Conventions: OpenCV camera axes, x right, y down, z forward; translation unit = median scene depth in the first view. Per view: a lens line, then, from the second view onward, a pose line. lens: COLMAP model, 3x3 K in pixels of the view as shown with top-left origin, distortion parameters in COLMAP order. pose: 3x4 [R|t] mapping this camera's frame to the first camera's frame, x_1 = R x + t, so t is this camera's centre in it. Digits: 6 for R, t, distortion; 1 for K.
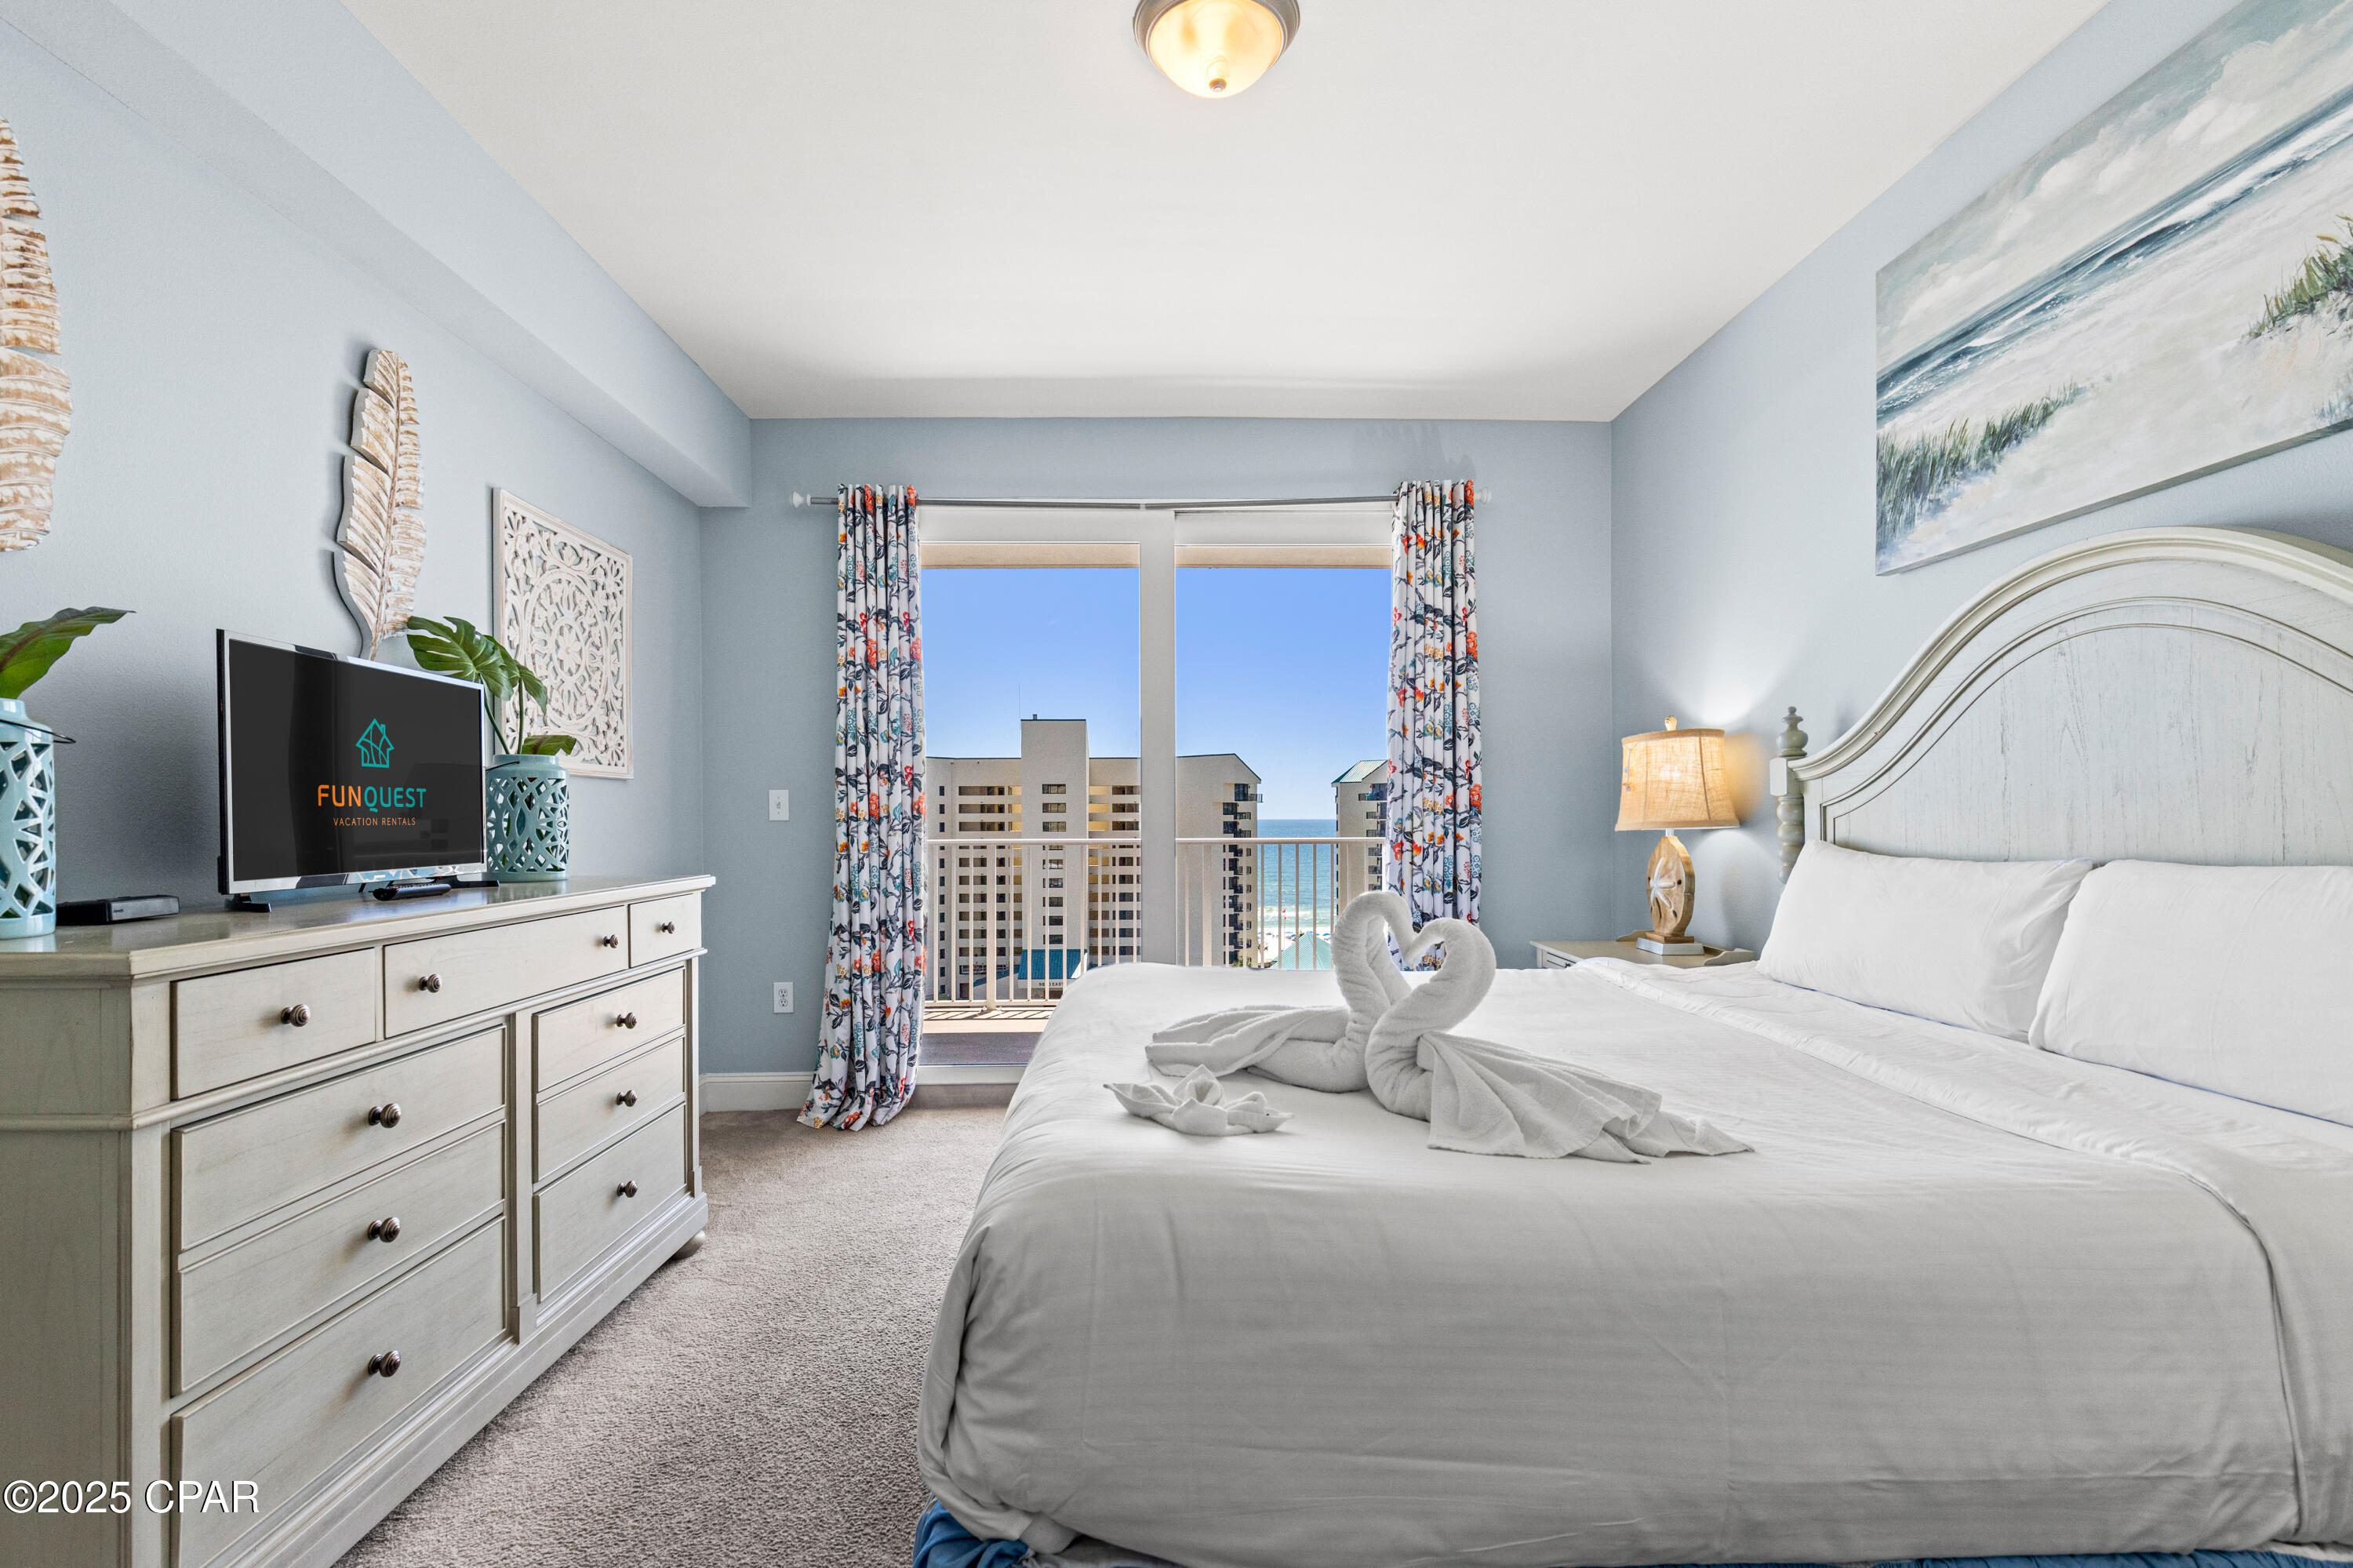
lens RADIAL K [[1072.2, 0, 1175.3], [0, 1072.2, 823.3], [0, 0, 1]] dist [0.002100, 0.000930]
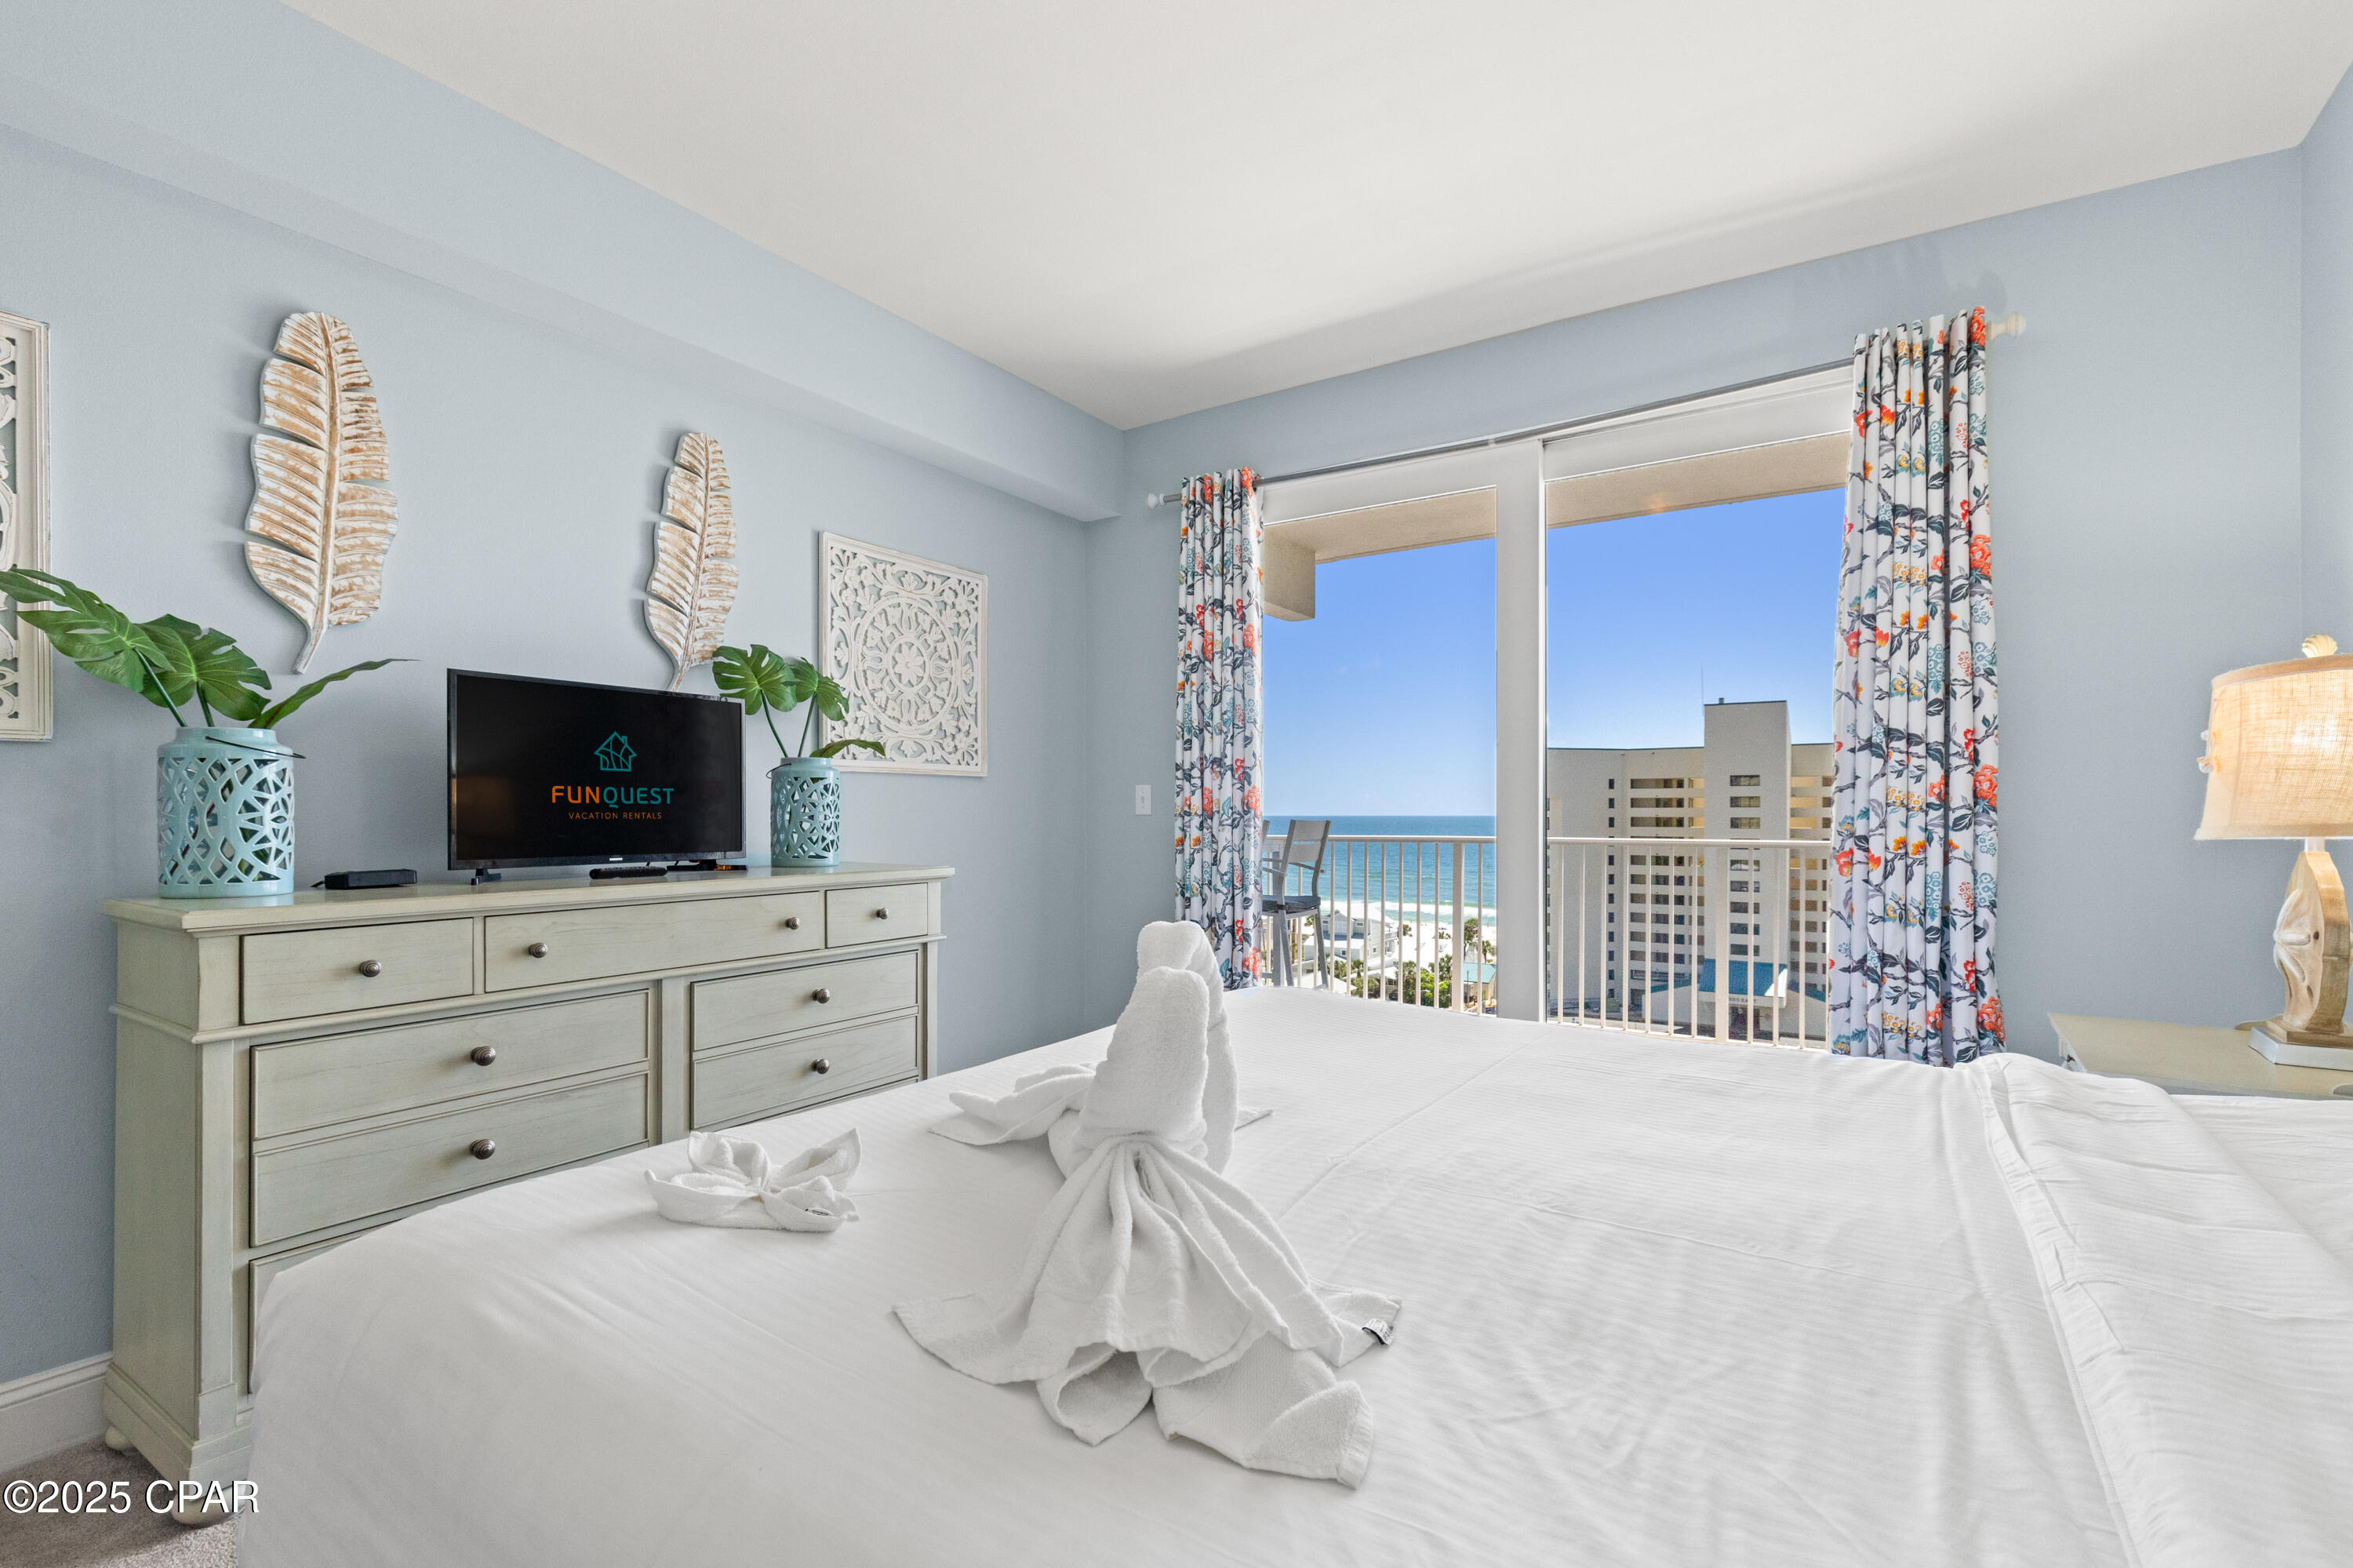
lens RADIAL K [[1072.2, 0, 1179.5], [0, 1072.2, 810.9], [0, 0, 1]] dist [0.002100, 0.000930]
pose [[0.825135, 0.002445, -0.564931, 0.250549], [-0.005917, 0.999973, -0.004316, -0.002582], [0.564905, 0.006904, 0.825127, 0.179828]]
